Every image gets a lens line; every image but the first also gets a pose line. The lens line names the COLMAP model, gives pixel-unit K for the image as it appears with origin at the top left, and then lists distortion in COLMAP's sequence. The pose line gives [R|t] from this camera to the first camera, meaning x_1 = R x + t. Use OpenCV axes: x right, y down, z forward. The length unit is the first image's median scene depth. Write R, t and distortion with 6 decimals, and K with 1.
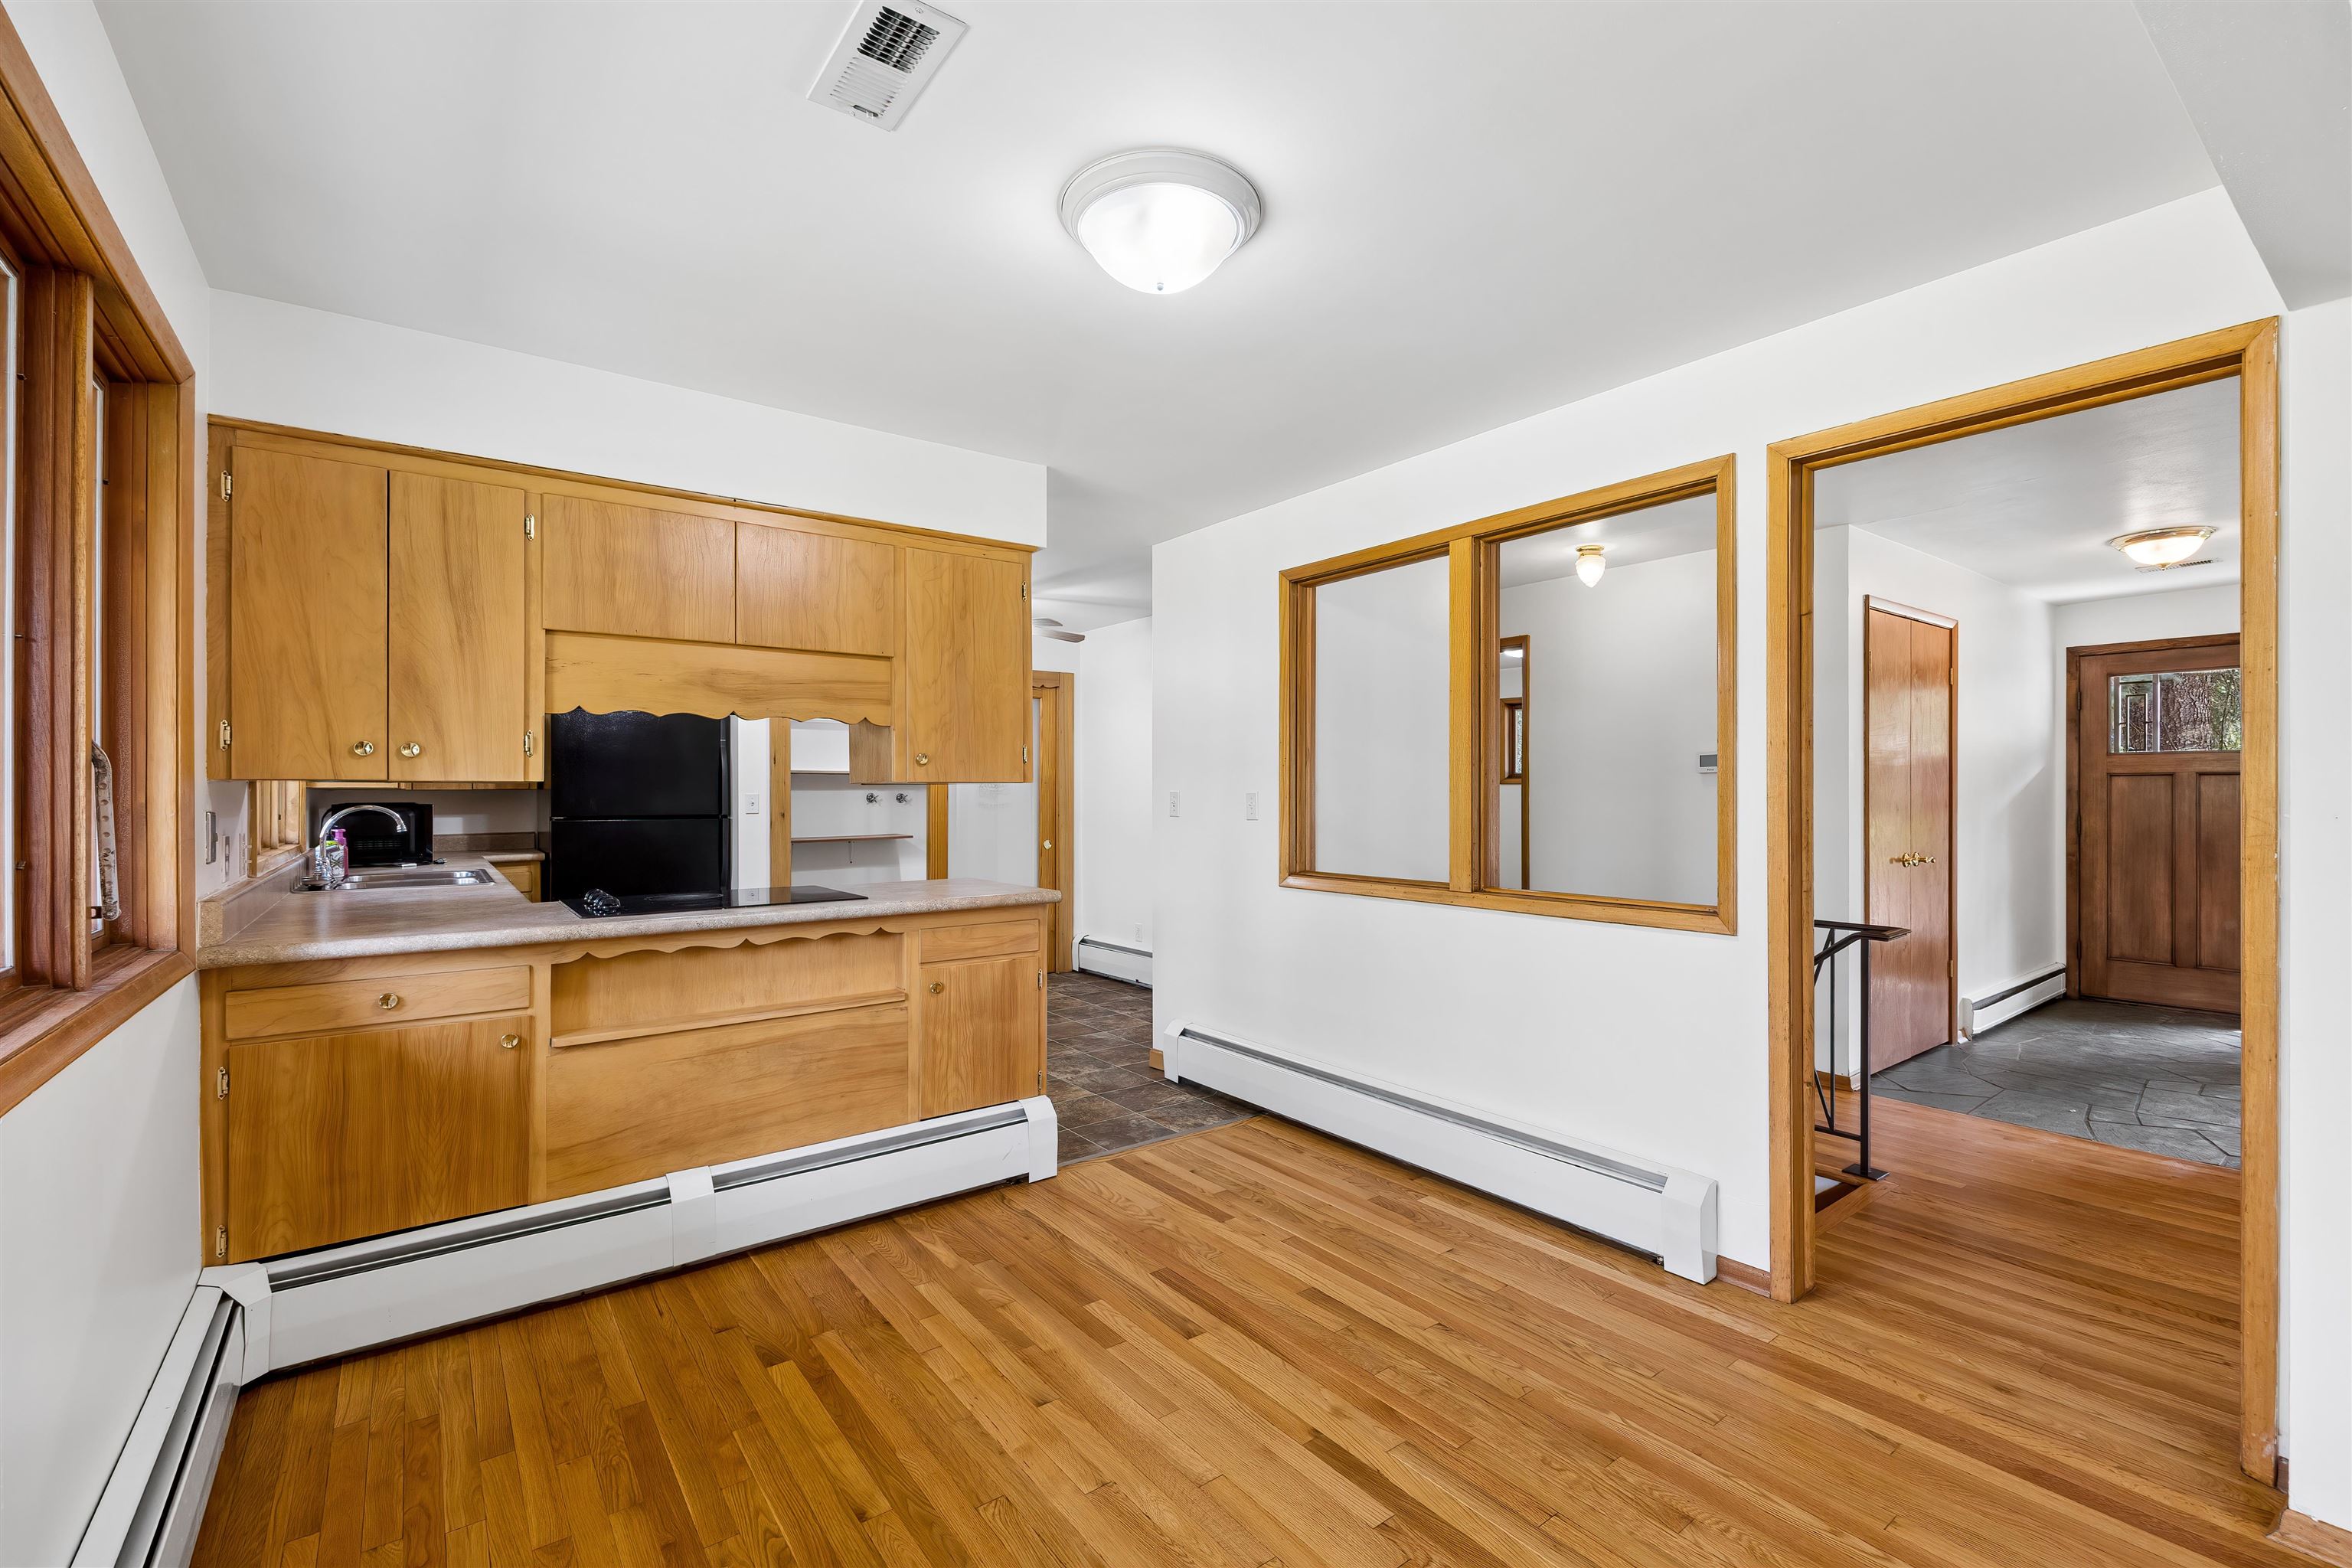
lens RADIAL K [[1012.4, 0, 1177.9], [0, 1012.4, 790.5], [0, 0, 1]] dist [0.000212, -0.002776]
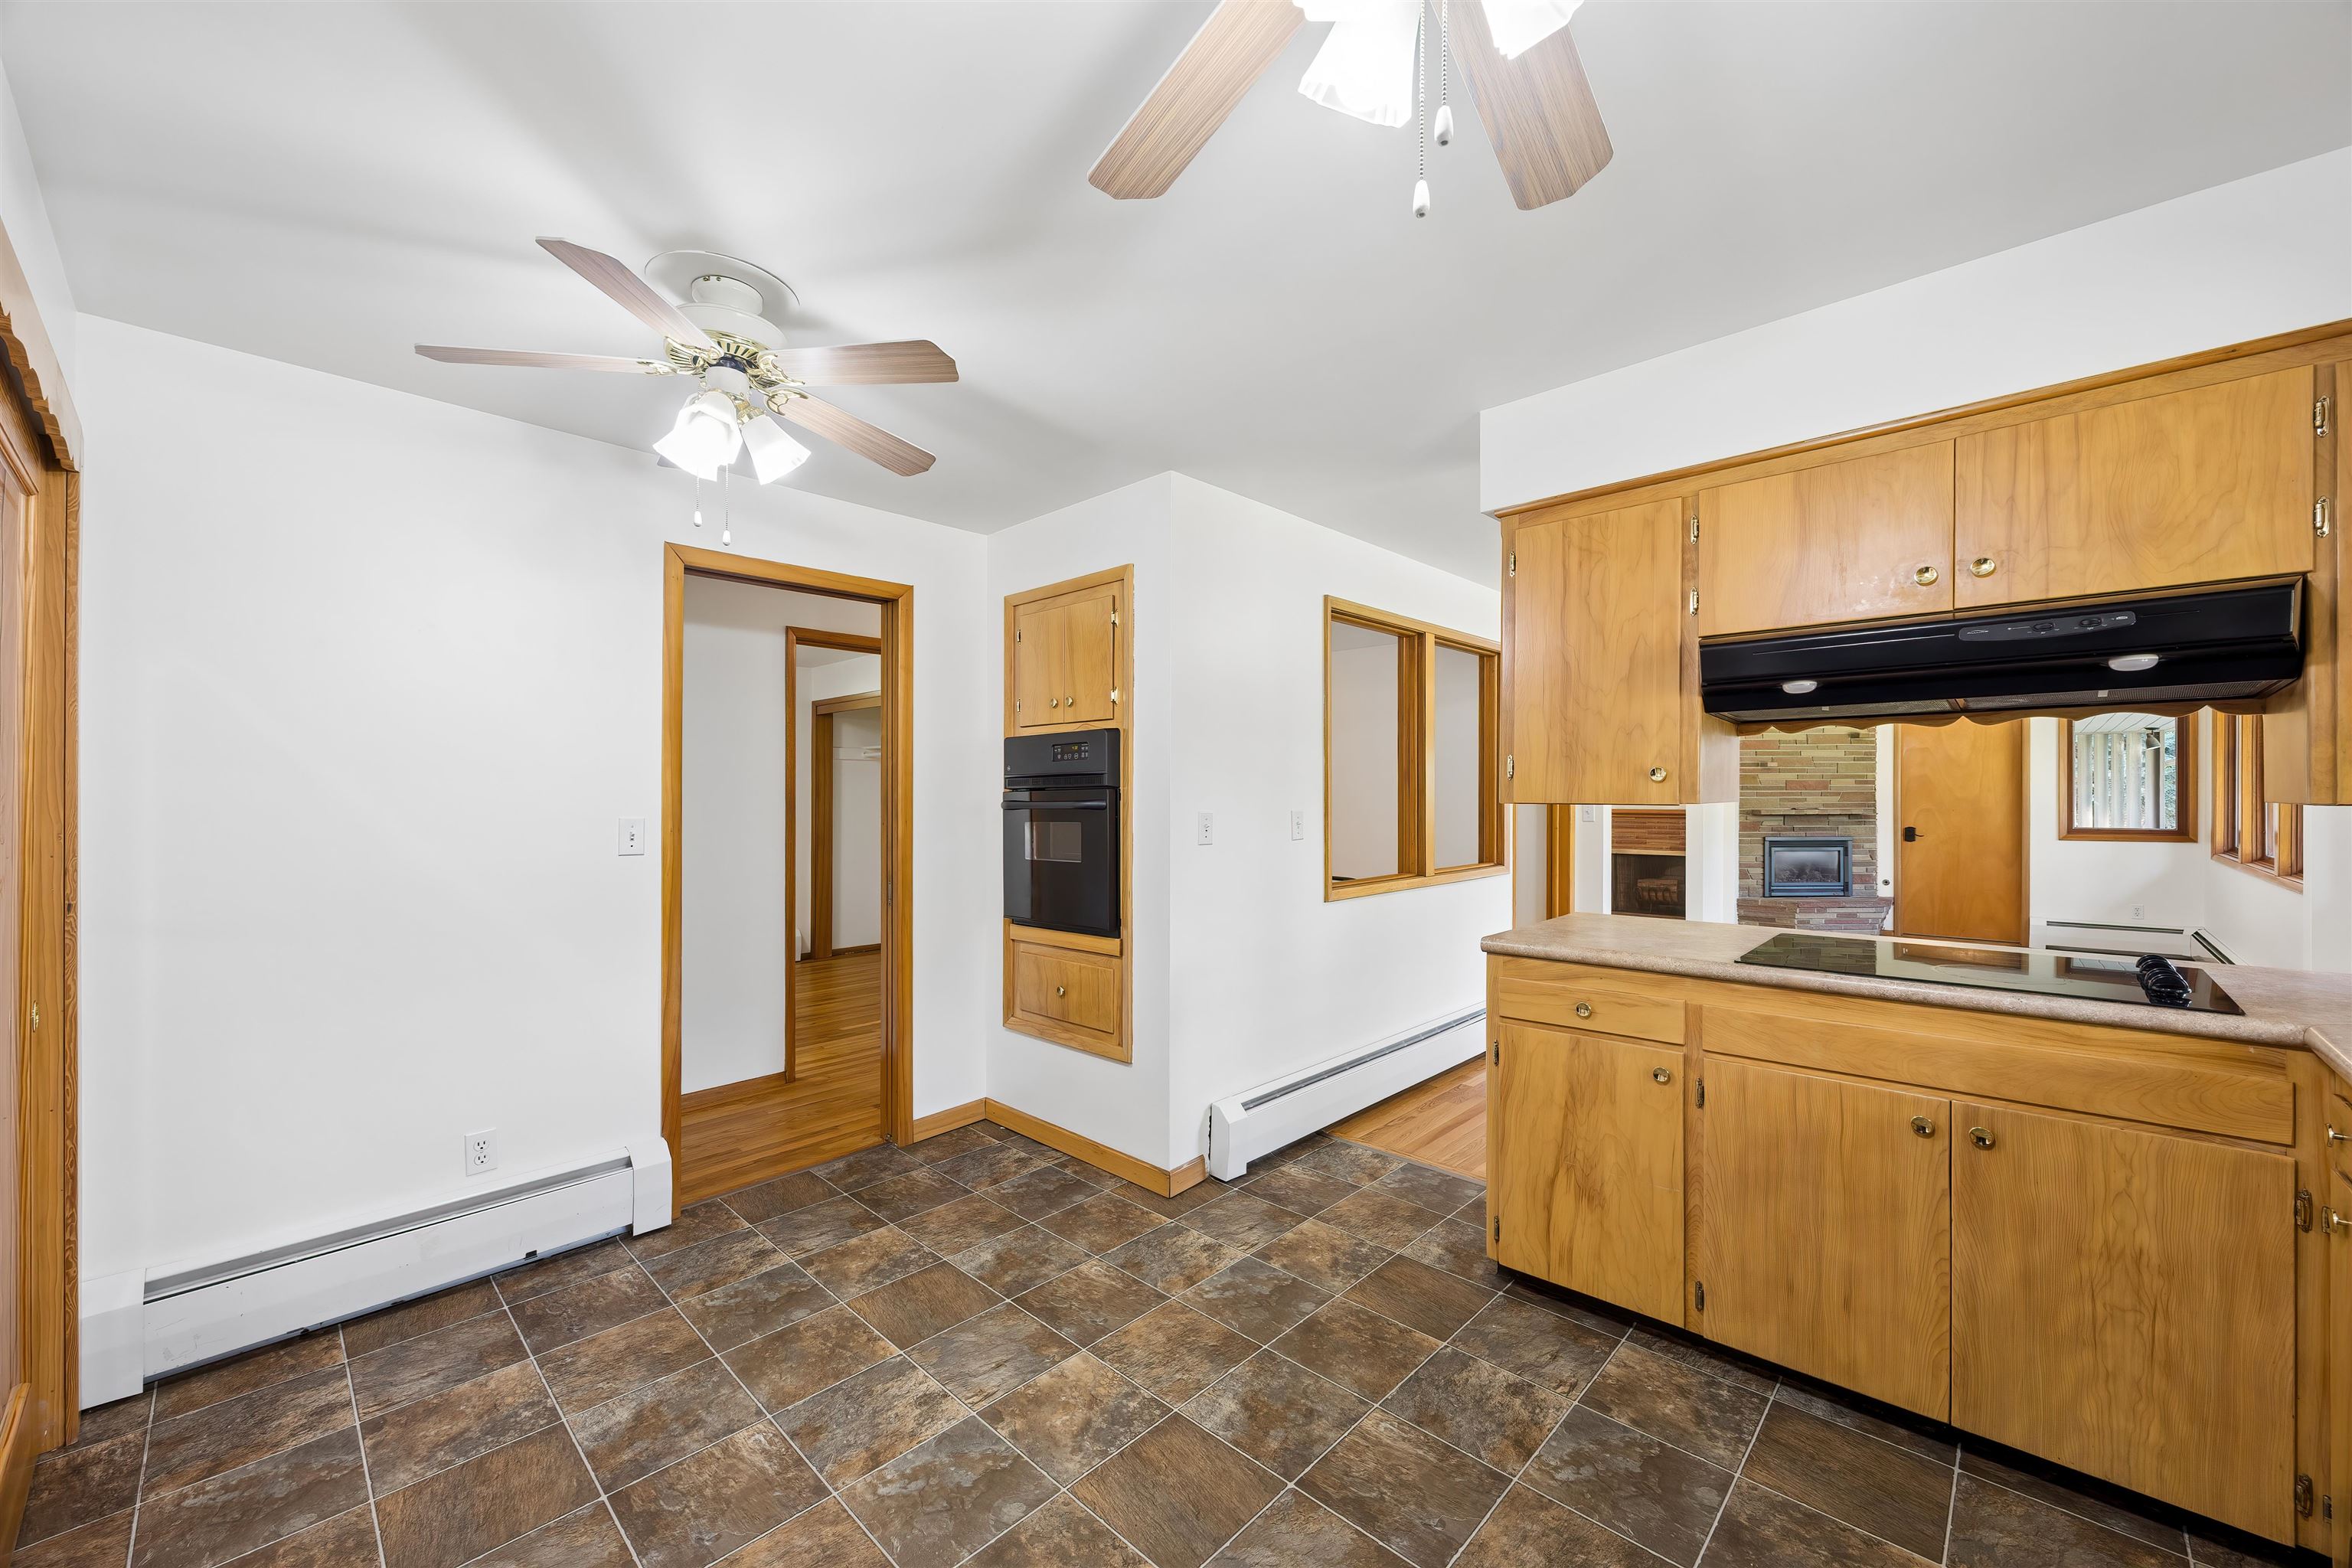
lens RADIAL K [[929.0, 0, 1188.3], [0, 929.0, 806.0], [0, 0, 1]] dist [0.003506, 0.000384]
pose [[-0.192230, -0.005742, 0.981333, -0.881169], [0.005594, 0.999960, 0.006946, -0.010371], [-0.981334, 0.006825, -0.192190, 1.461528]]
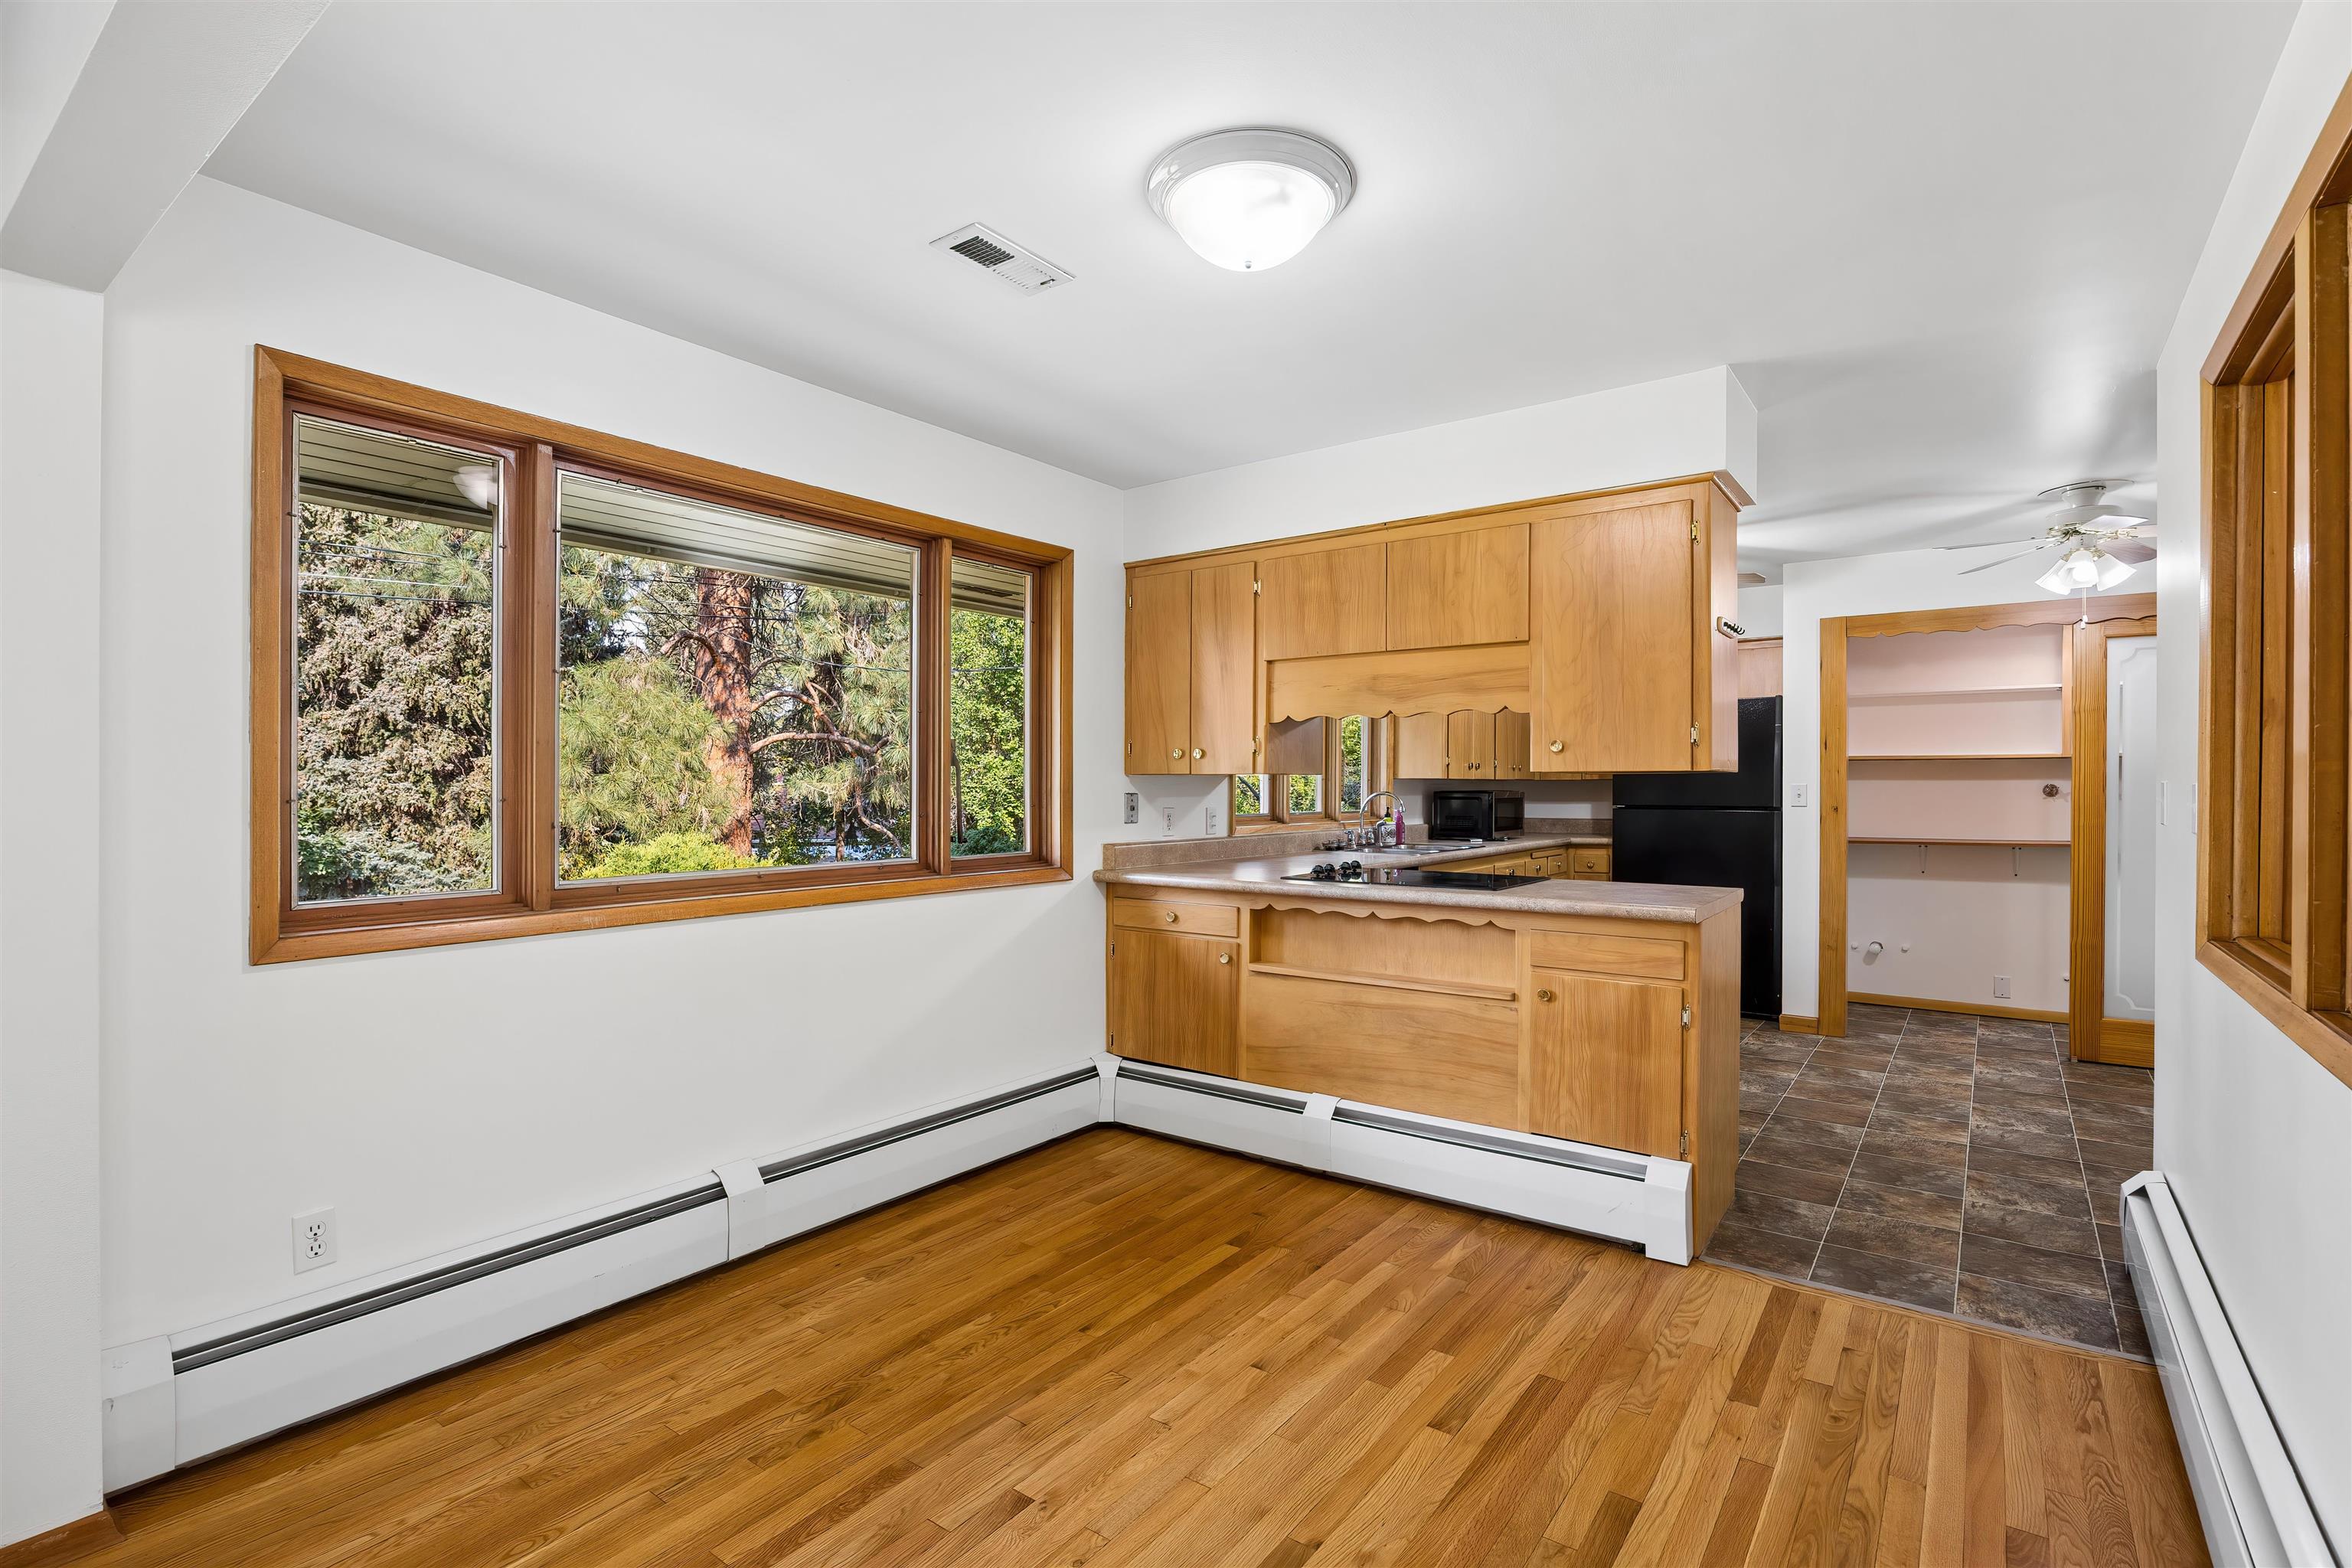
lens RADIAL K [[1079.5, 0, 1186.1], [0, 1079.5, 782.1], [0, 0, 1]] dist [-0.013105, -0.000733]
pose [[0.292647, 0.001327, -0.956220, 0.537133], [0.000580, 0.999999, 0.001565, -0.000176], [0.956221, -0.001013, 0.292645, 0.358433]]
